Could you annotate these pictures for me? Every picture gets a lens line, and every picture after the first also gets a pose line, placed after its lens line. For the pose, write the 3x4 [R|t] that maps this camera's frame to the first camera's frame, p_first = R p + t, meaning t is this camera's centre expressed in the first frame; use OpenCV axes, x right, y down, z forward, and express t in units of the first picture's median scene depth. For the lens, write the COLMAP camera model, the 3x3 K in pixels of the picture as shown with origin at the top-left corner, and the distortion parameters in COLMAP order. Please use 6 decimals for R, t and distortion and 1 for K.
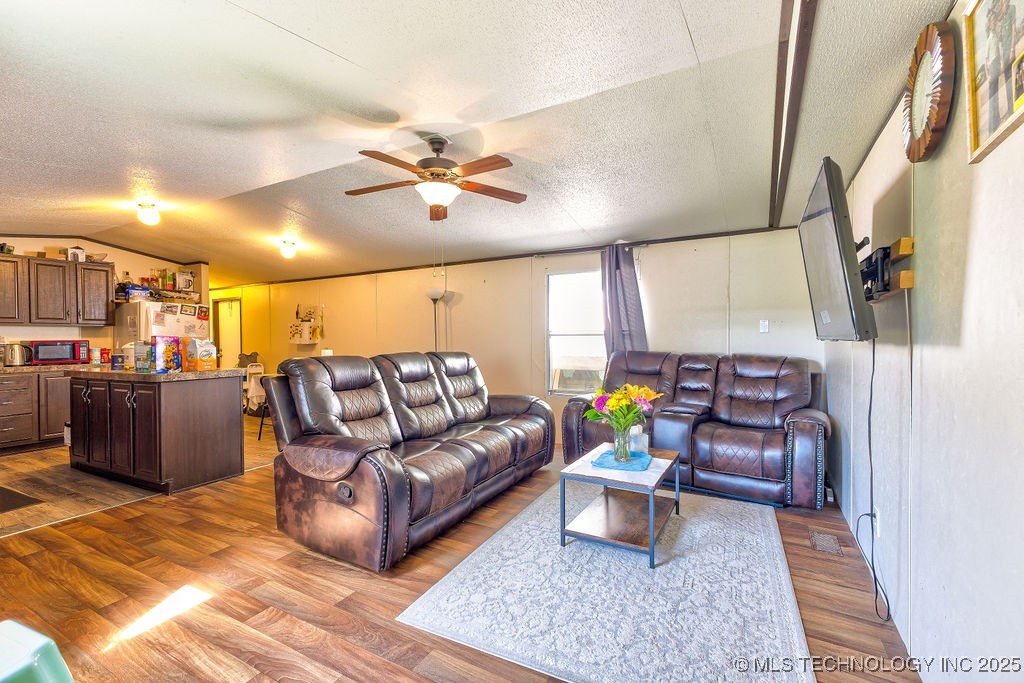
lens RADIAL K [[443.9, 0, 512.0], [0, 443.9, 341.5], [0, 0, 1]] dist [0.003302, 0.000394]
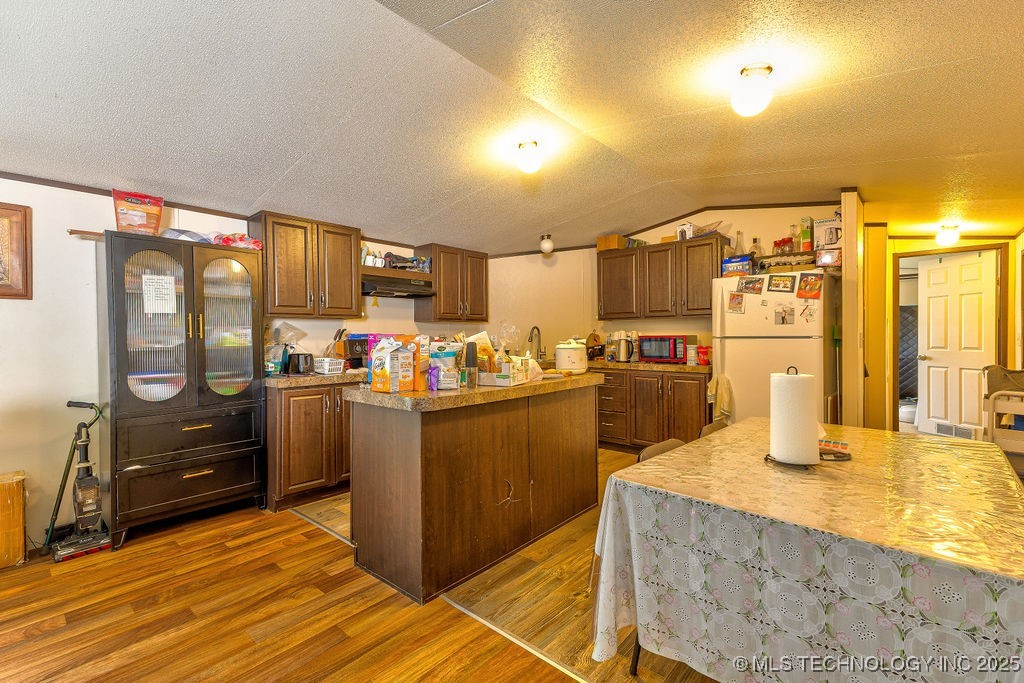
lens RADIAL K [[443.9, 0, 512.0], [0, 443.9, 341.5], [0, 0, 1]] dist [0.003302, 0.000394]
pose [[-0.206215, 0.018086, -0.978339, -0.102520], [0.000088, 0.999830, 0.018465, -0.006812], [0.978507, 0.003722, -0.206182, 0.885757]]
